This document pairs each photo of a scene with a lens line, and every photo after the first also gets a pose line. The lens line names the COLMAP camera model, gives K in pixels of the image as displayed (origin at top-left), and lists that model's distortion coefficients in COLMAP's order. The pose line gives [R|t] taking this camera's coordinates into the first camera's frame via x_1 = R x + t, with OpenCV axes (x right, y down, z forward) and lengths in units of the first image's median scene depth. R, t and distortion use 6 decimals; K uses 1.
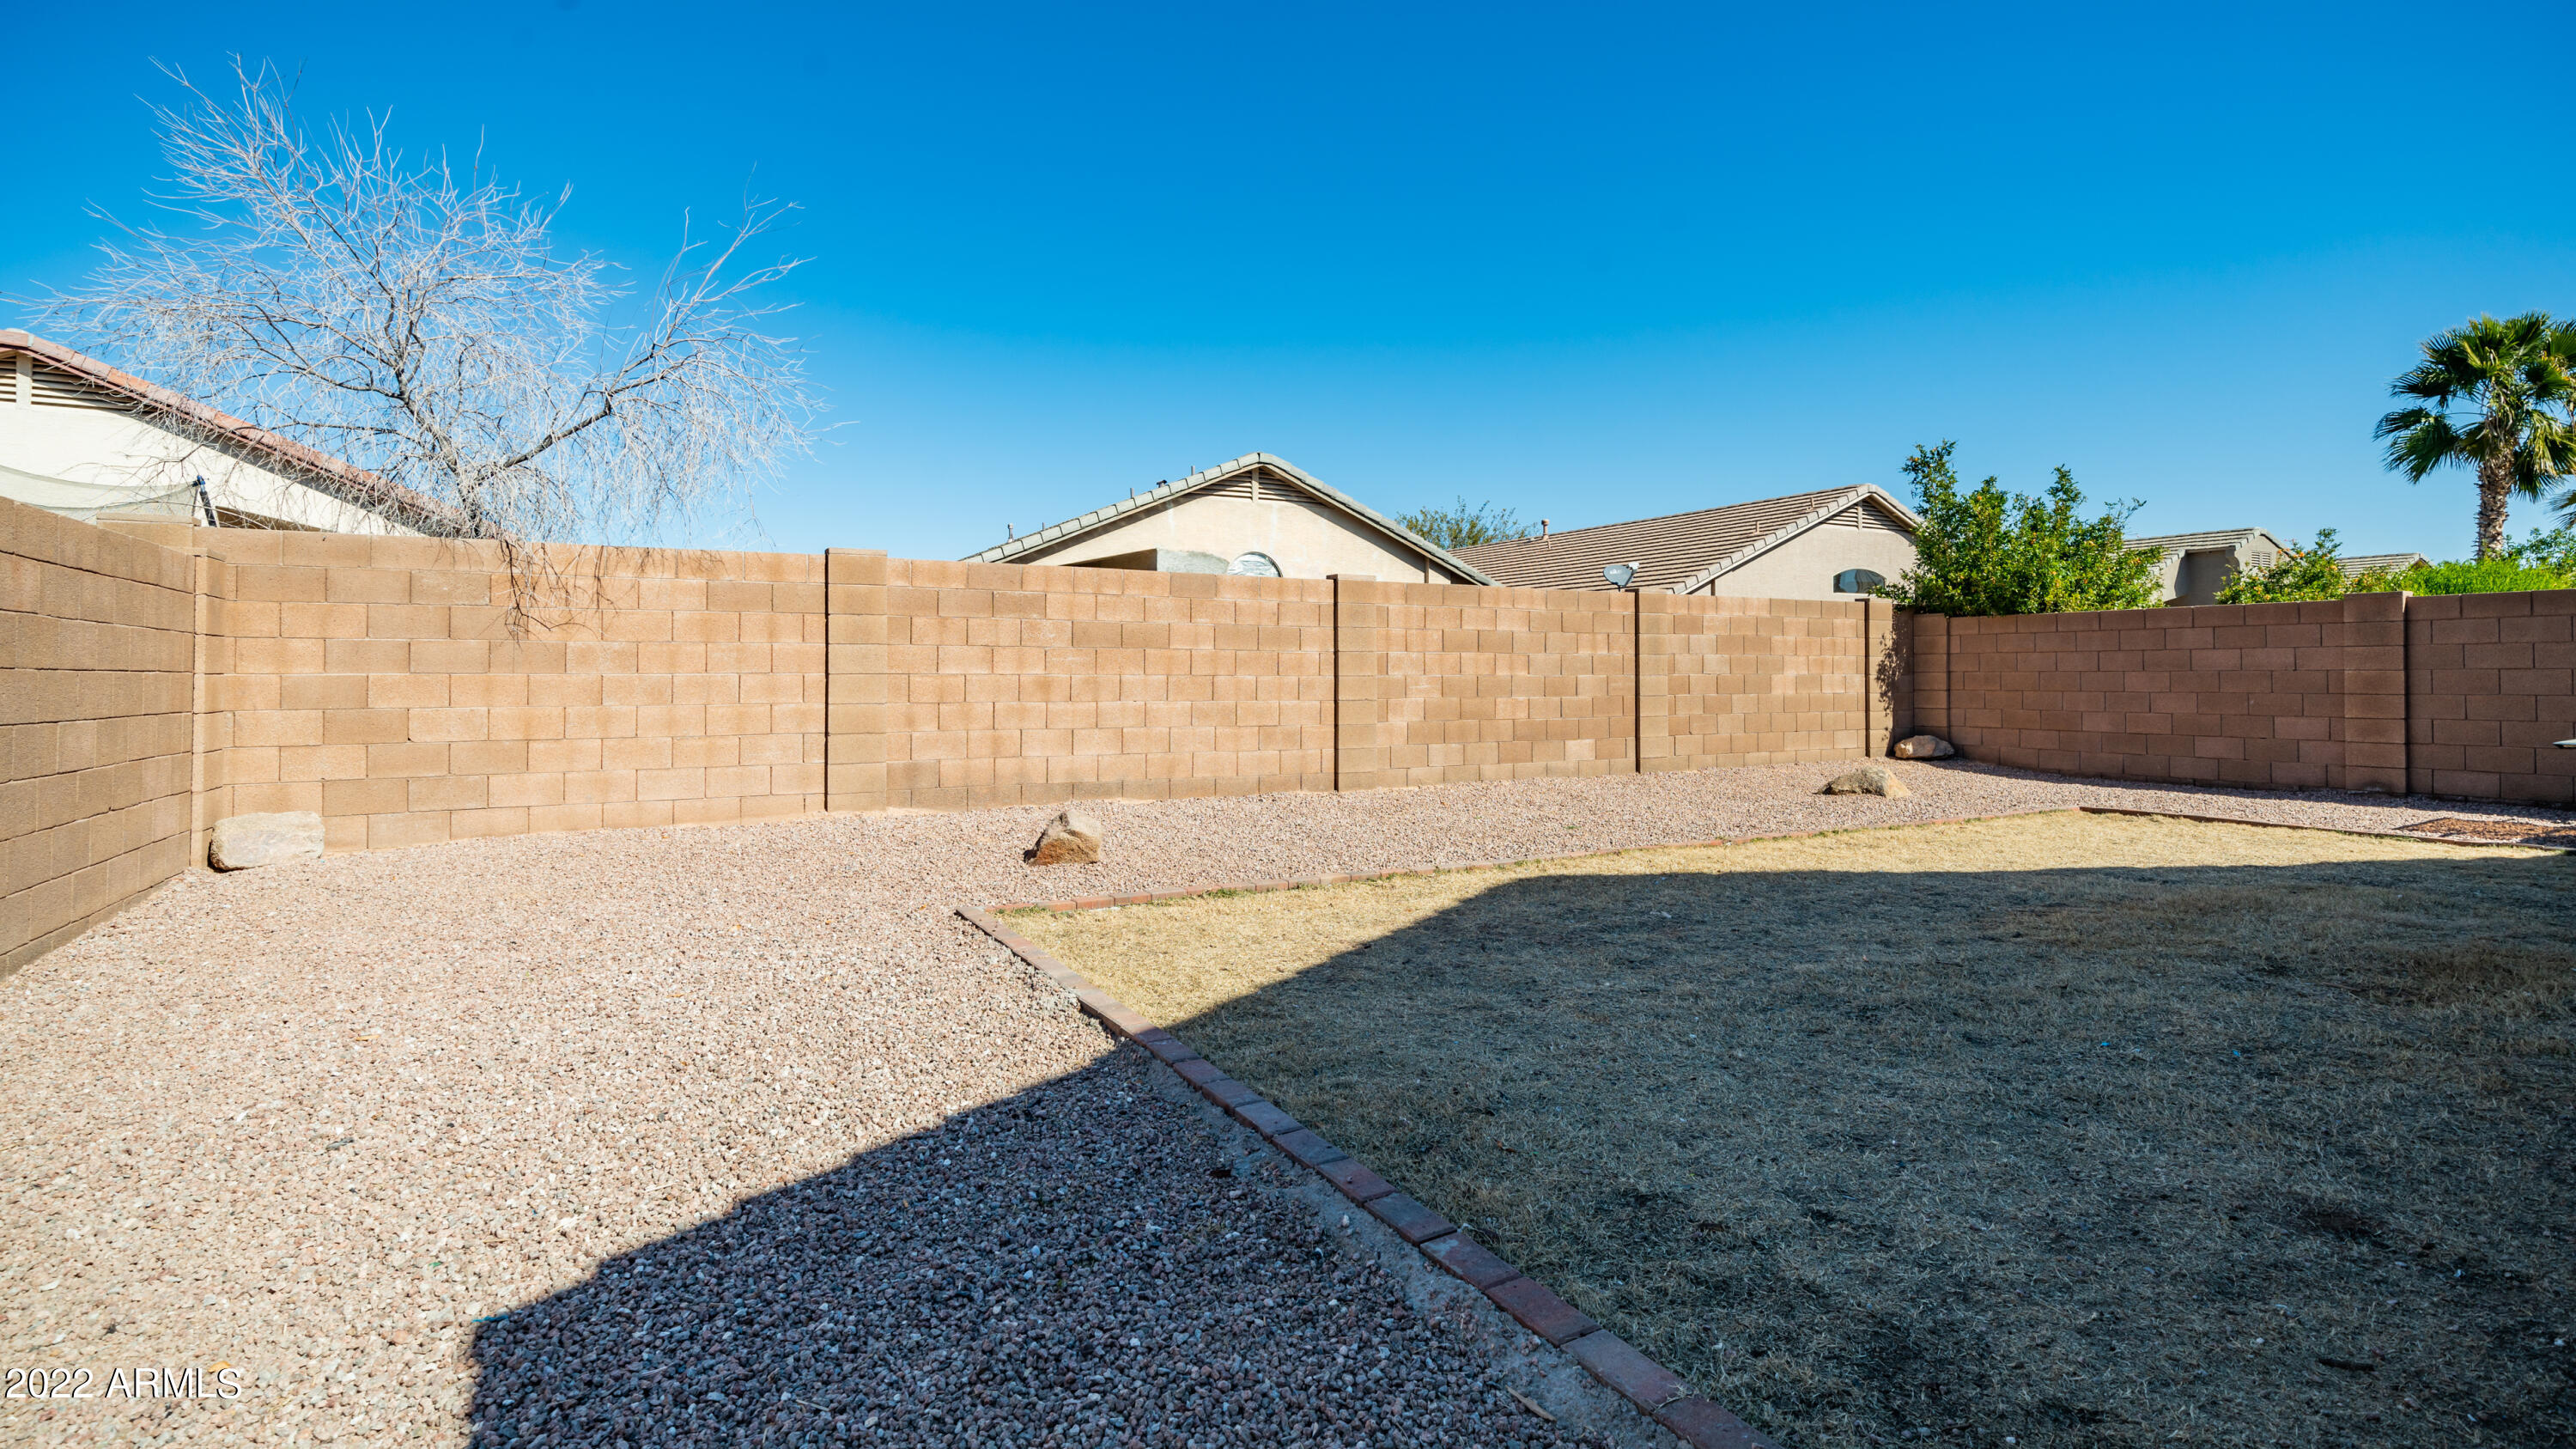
lens RADIAL K [[1254.7, 0, 1286.0], [0, 1254.7, 710.0], [0, 0, 1]] dist [-0.023132, -0.000628]
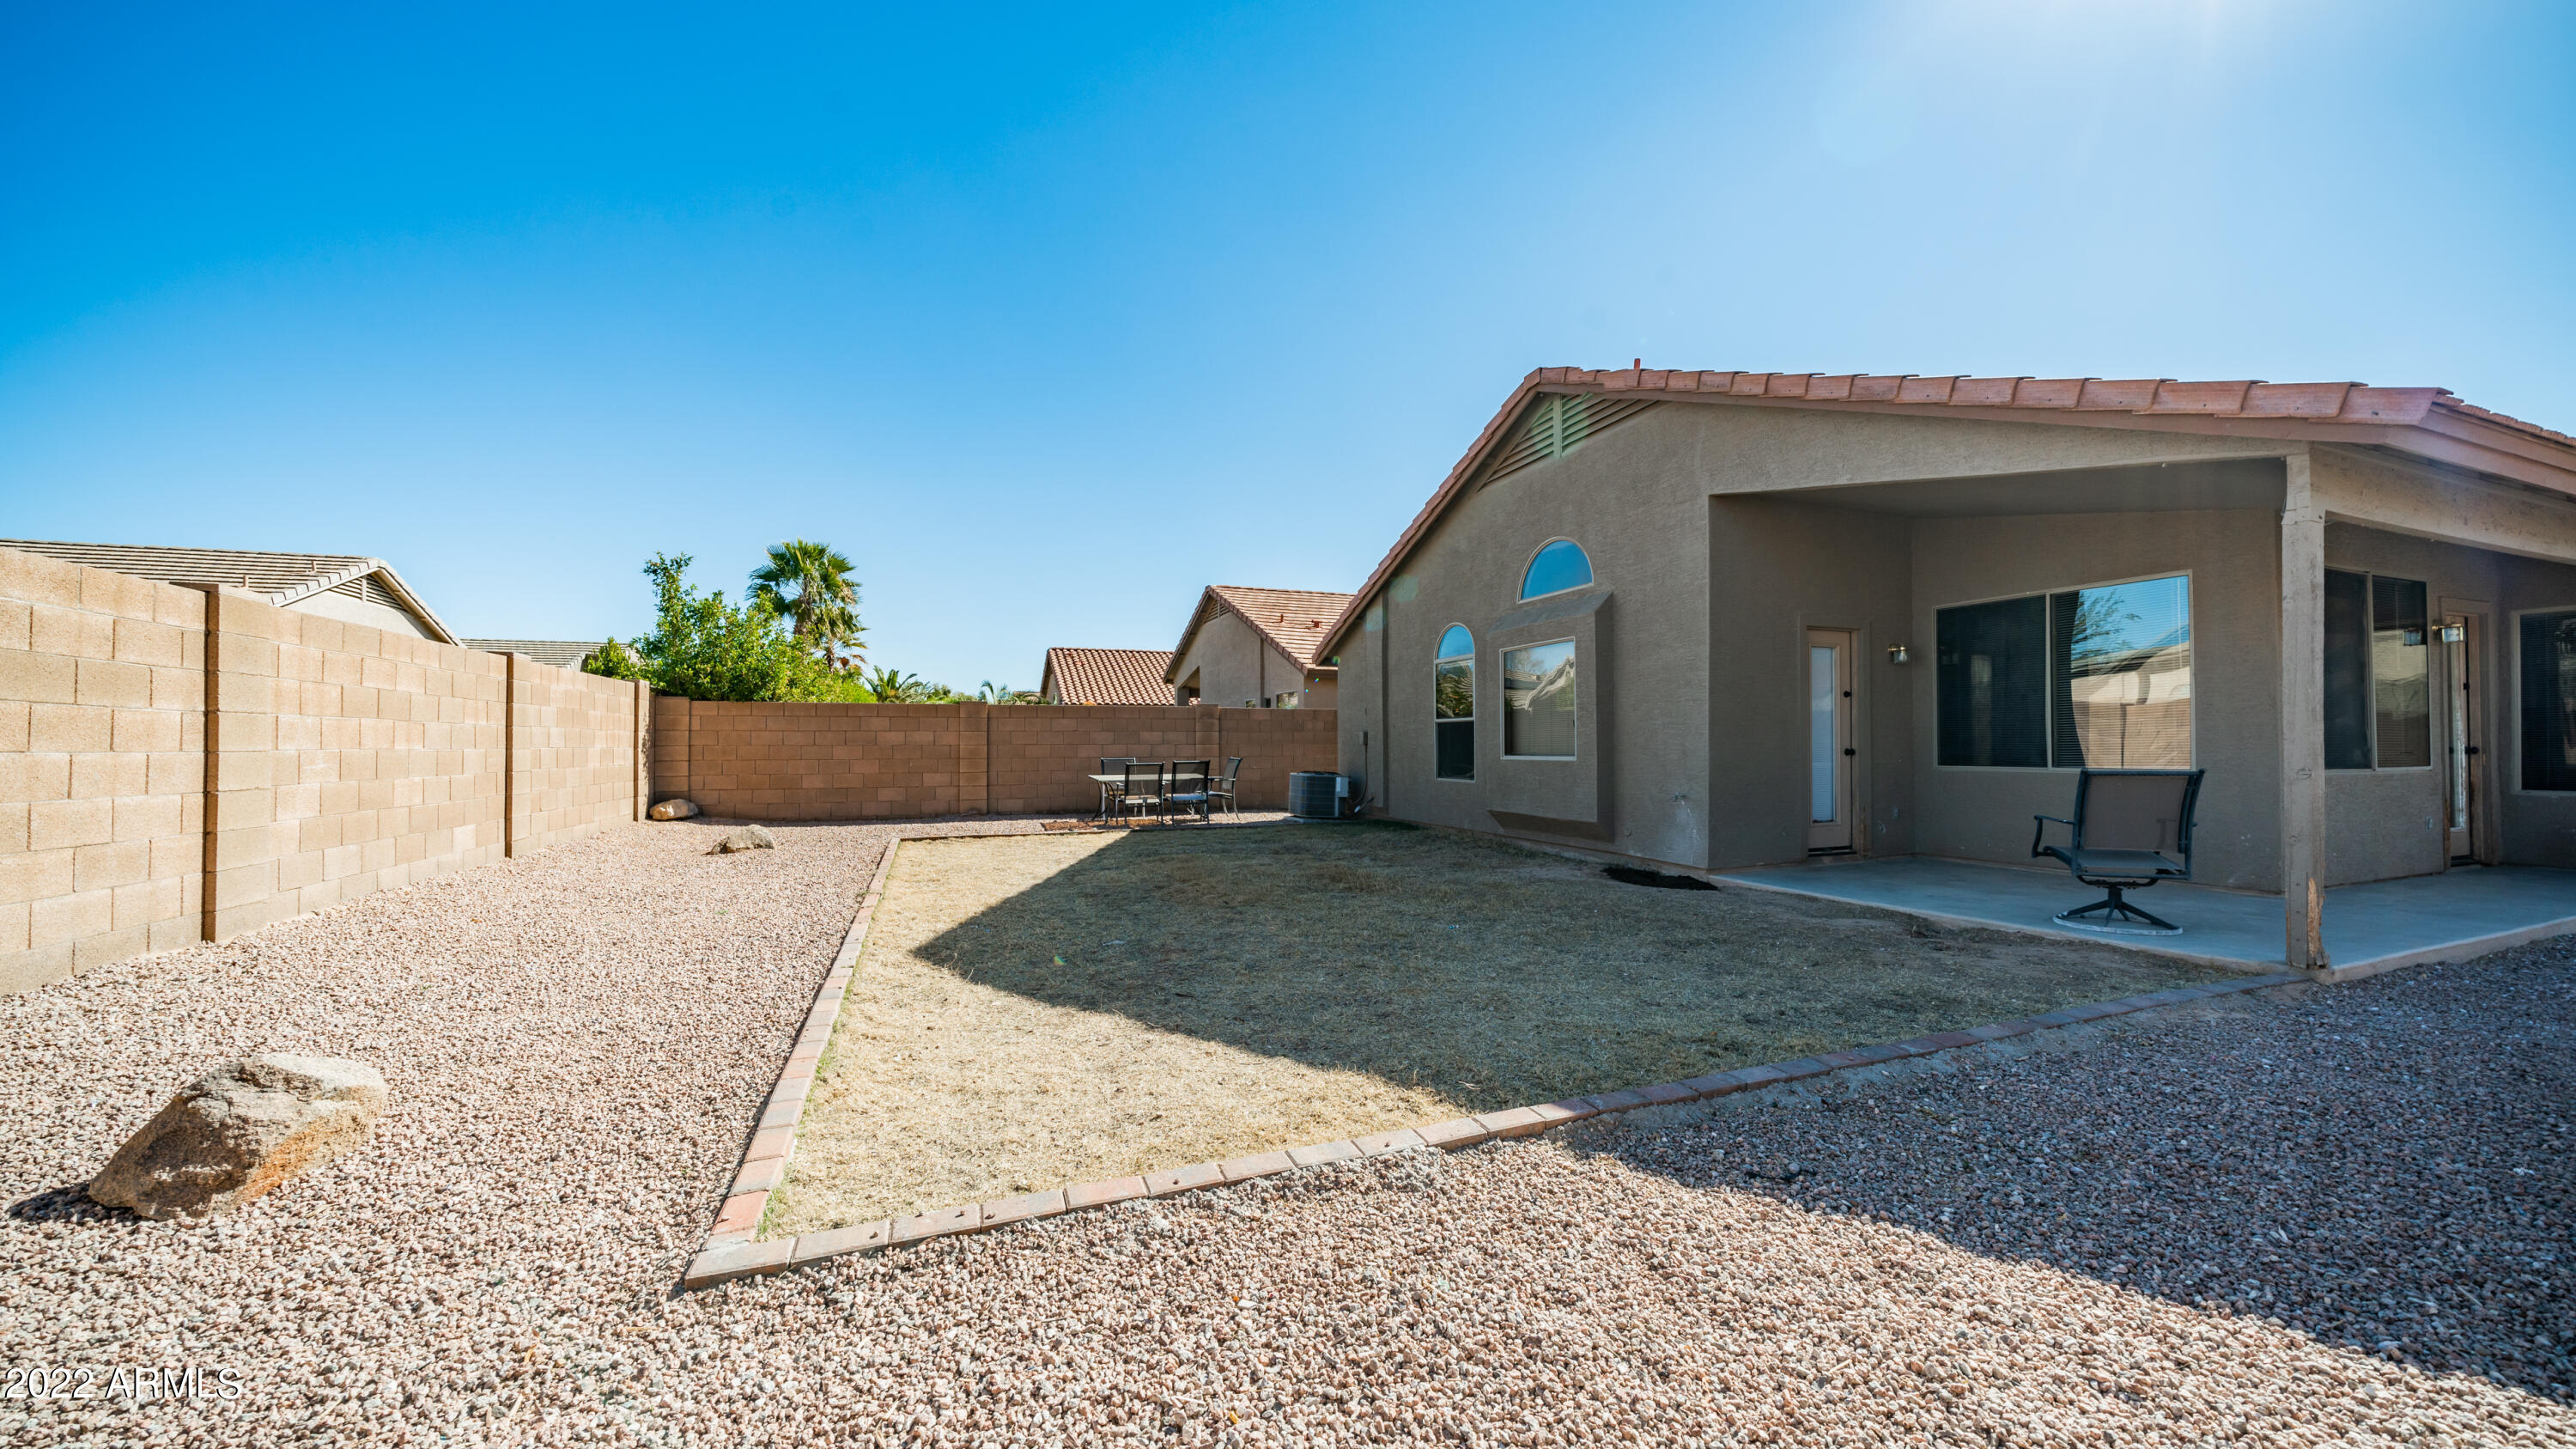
lens RADIAL K [[869.6, 0, 1277.9], [0, 869.6, 734.7], [0, 0, 1]] dist [0.001110, -0.000111]
pose [[0.113024, 0.013806, 0.993496, -0.283212], [0.028520, 0.999446, -0.017133, -0.011735], [-0.993183, 0.030271, 0.112568, 0.388755]]
